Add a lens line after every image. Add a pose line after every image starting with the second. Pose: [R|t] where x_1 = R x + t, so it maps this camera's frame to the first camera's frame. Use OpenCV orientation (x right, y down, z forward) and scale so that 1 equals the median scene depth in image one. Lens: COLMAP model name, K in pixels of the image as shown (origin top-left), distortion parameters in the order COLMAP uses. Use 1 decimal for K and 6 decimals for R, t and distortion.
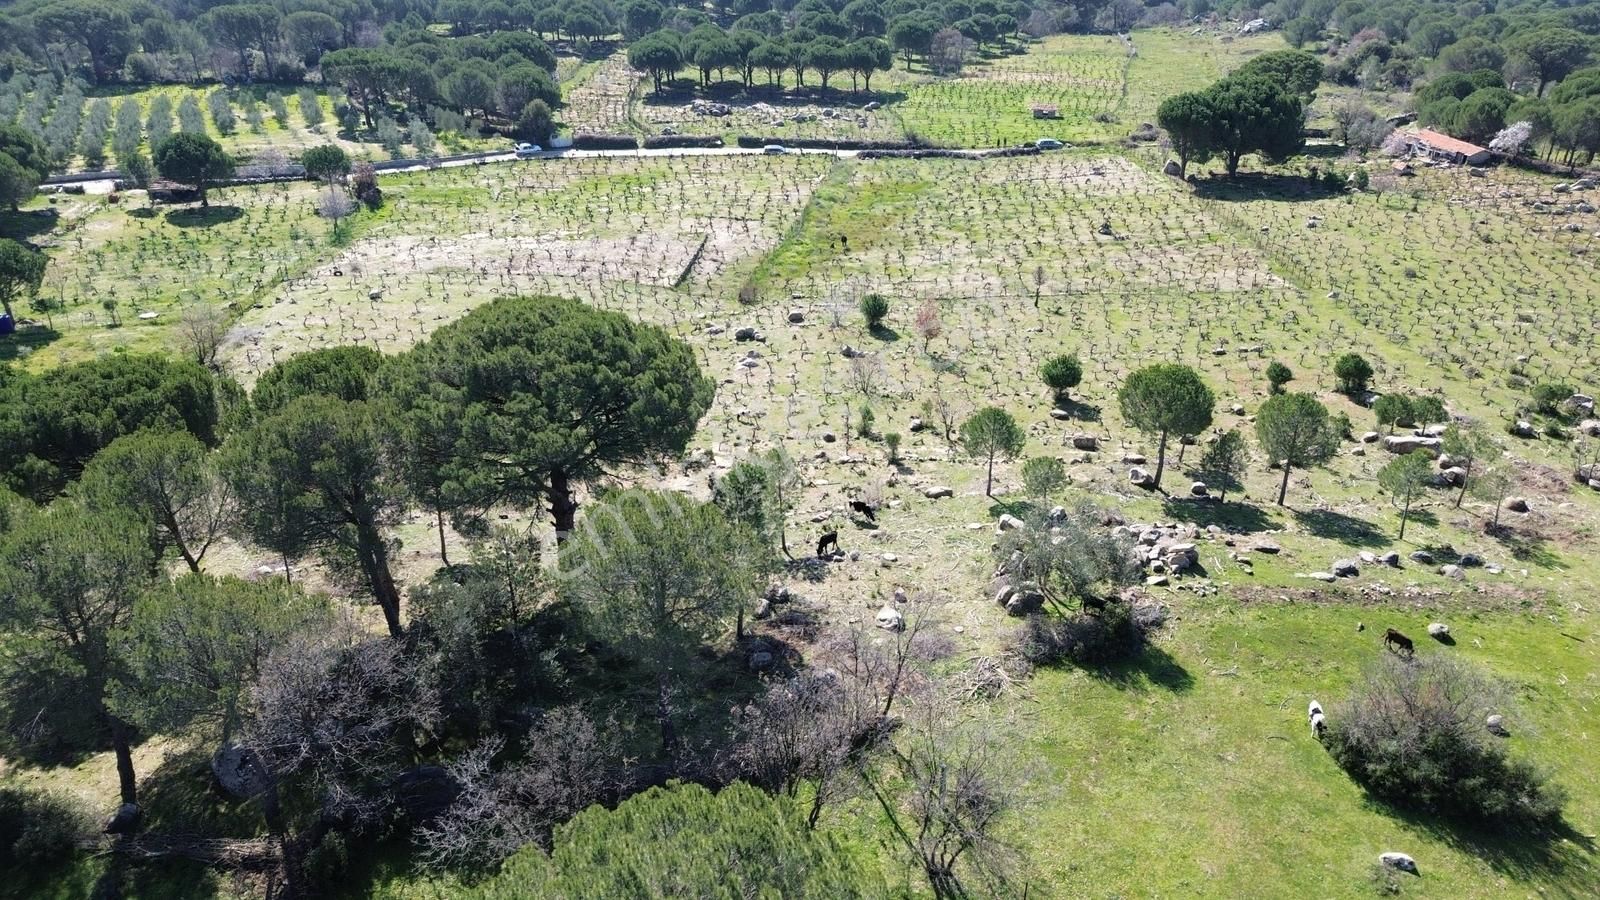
lens RADIAL K [[1136.2, 0, 796.7], [0, 1136.2, 446.2], [0, 0, 1]] dist [0.082651, -0.077765]
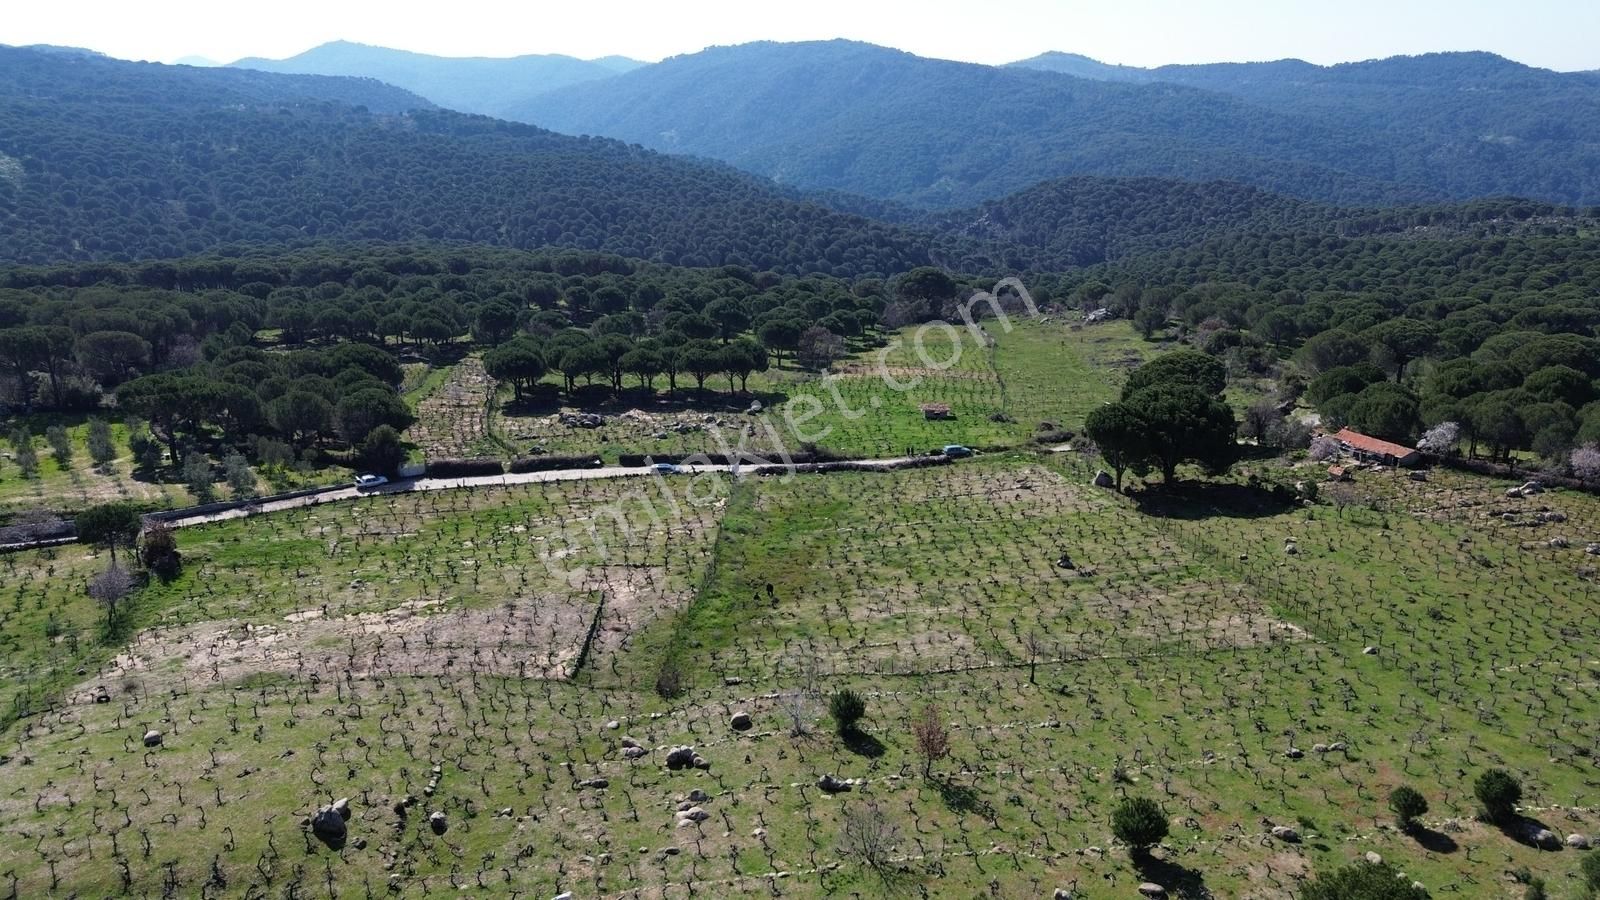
lens RADIAL K [[1136.2, 0, 797.4], [0, 1136.2, 451.1], [0, 0, 1]] dist [0.082651, -0.077765]
pose [[0.989548, -0.037855, 0.139149, -0.059323], [0.067890, 0.973600, -0.217929, -0.113349], [-0.127226, 0.225098, 0.965994, 0.197824]]
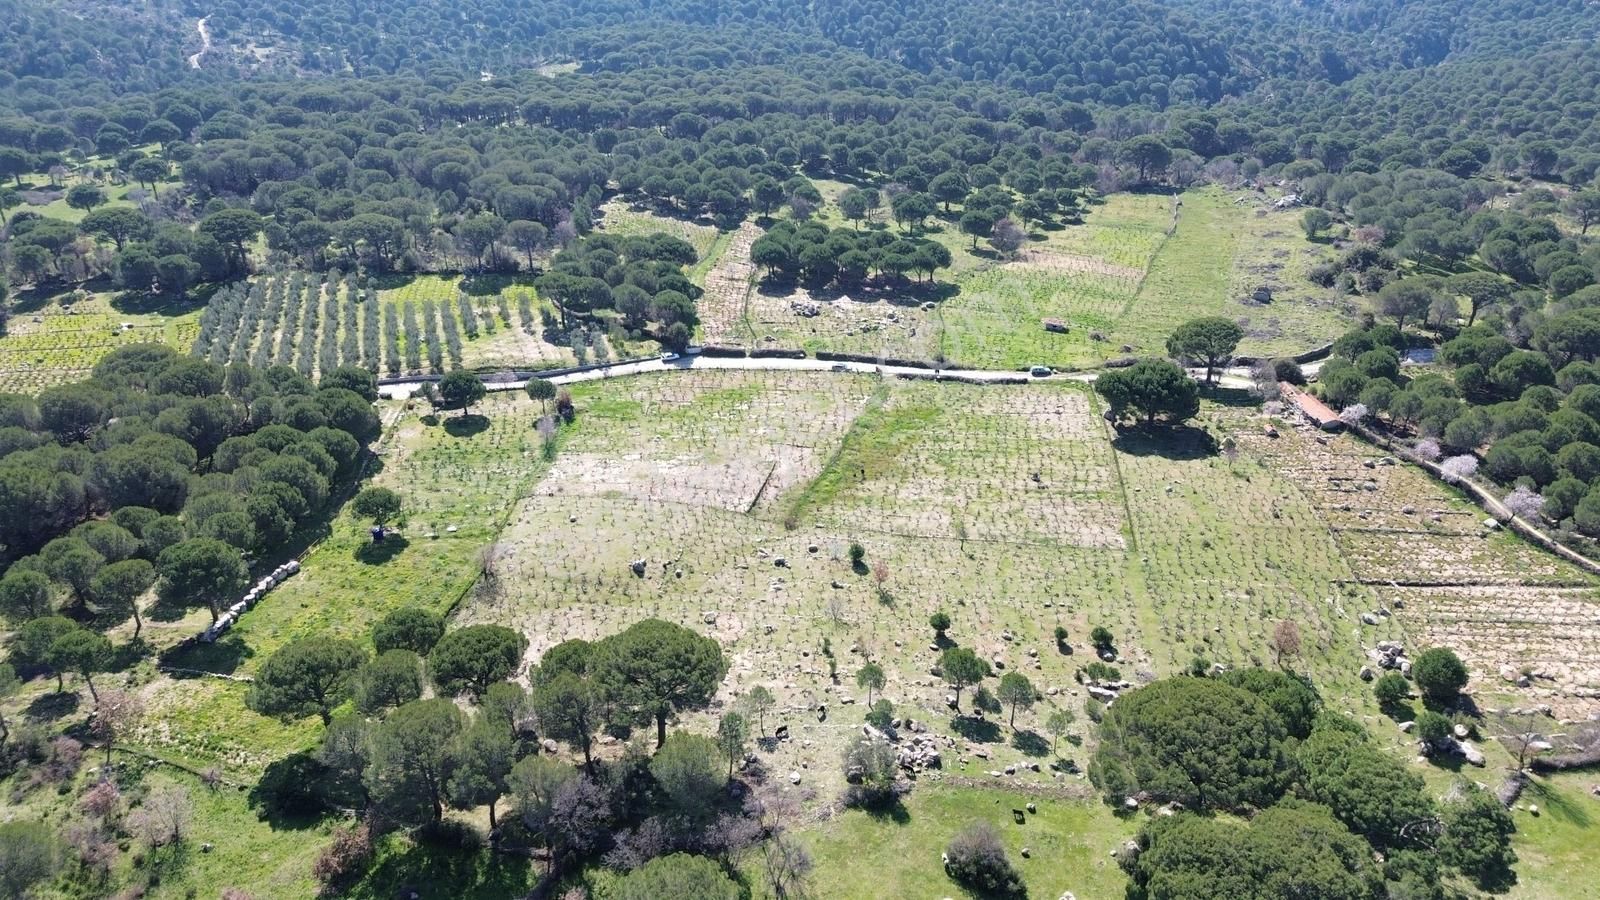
lens RADIAL K [[1127.1, 0, 798.6], [0, 1127.1, 454.8], [0, 0, 1]] dist [0.081663, -0.072578]
pose [[0.991600, 0.069172, -0.109292, 0.141071], [-0.068313, 0.997597, 0.011593, -0.253469], [0.109831, -0.004029, 0.993942, -0.616898]]
